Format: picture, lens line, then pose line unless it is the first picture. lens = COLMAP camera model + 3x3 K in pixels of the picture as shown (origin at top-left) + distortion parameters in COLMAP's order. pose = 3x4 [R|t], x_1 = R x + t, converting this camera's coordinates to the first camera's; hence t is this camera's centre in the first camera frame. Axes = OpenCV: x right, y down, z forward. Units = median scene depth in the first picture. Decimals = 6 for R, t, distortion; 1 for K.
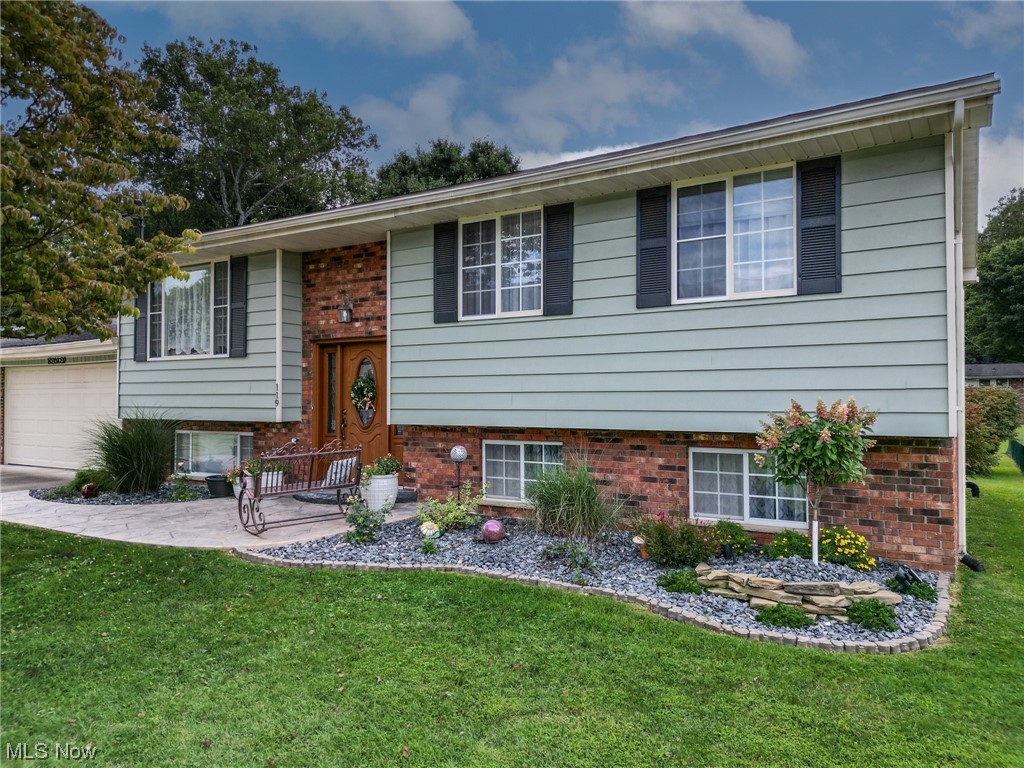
lens RADIAL K [[712.3, 0, 512.0], [0, 712.3, 384.0], [0, 0, 1]] dist [0.076740, -0.096307]
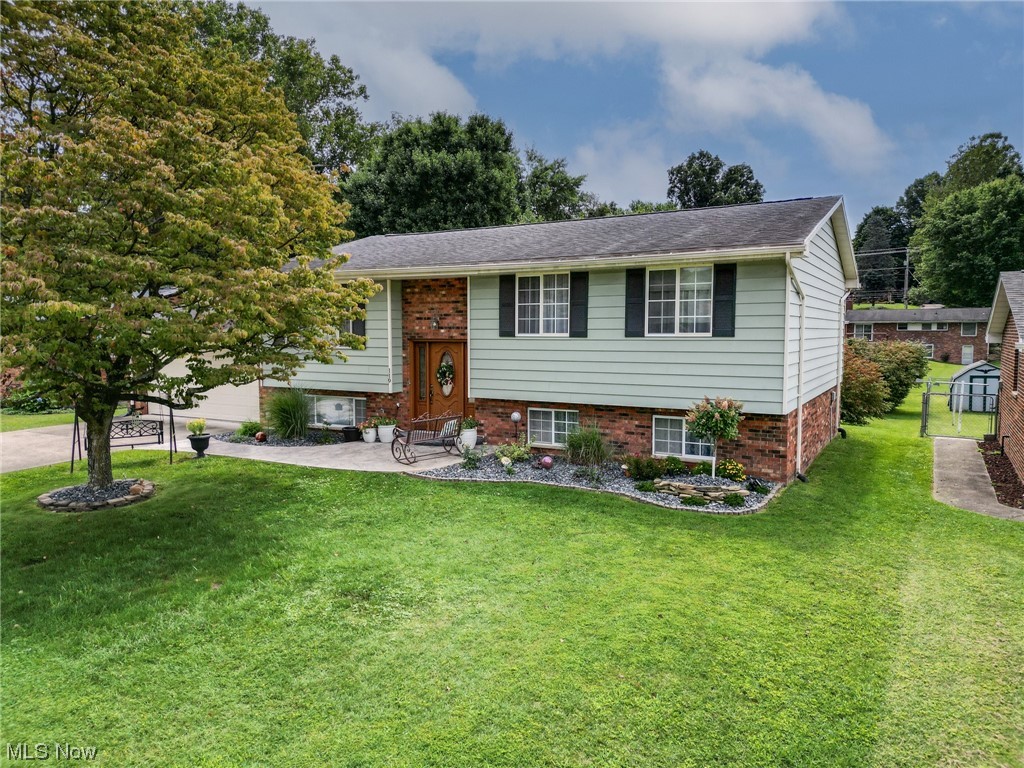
lens RADIAL K [[712.3, 0, 512.0], [0, 712.3, 384.0], [0, 0, 1]] dist [0.076740, -0.096307]
pose [[0.999265, 0.000116, 0.038346, -0.161415], [-0.003722, 0.995568, 0.093966, -0.147130], [-0.038166, -0.094039, 0.994837, -0.705707]]
